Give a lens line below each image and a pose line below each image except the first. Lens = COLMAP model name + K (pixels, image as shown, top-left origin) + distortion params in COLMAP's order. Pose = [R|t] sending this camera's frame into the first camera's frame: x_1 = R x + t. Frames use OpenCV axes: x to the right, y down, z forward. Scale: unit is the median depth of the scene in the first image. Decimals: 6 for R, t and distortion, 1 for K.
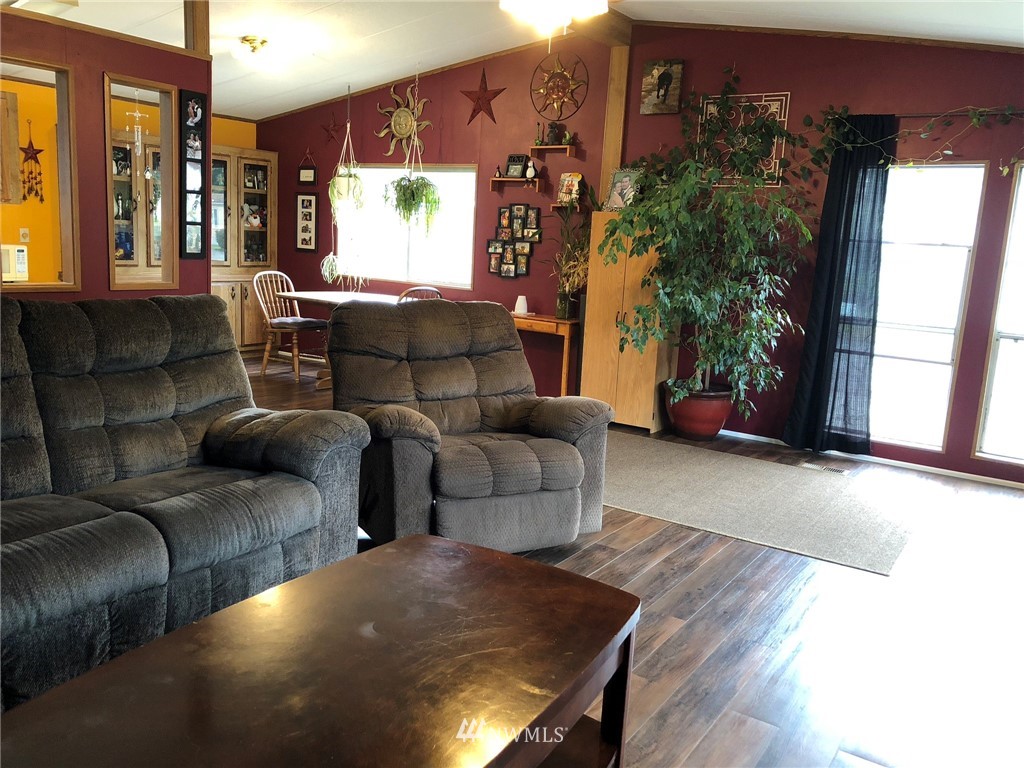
lens RADIAL K [[847.6, 0, 510.0], [0, 847.6, 381.7], [0, 0, 1]] dist [0.007152, 0.003925]
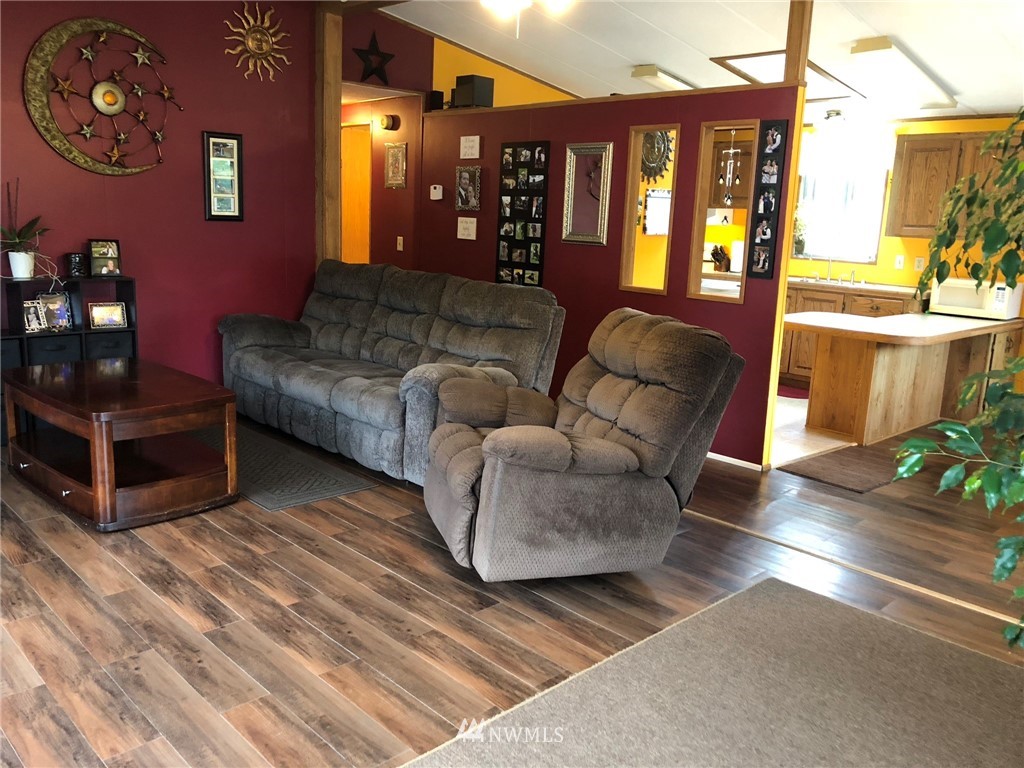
lens RADIAL K [[847.6, 0, 510.4], [0, 847.6, 382.7], [0, 0, 1]] dist [0.007152, 0.003925]
pose [[-0.213066, 0.133402, -0.967888, 0.757622], [-0.218688, 0.958990, 0.180316, -0.146465], [0.952249, 0.250085, -0.175155, 0.950175]]
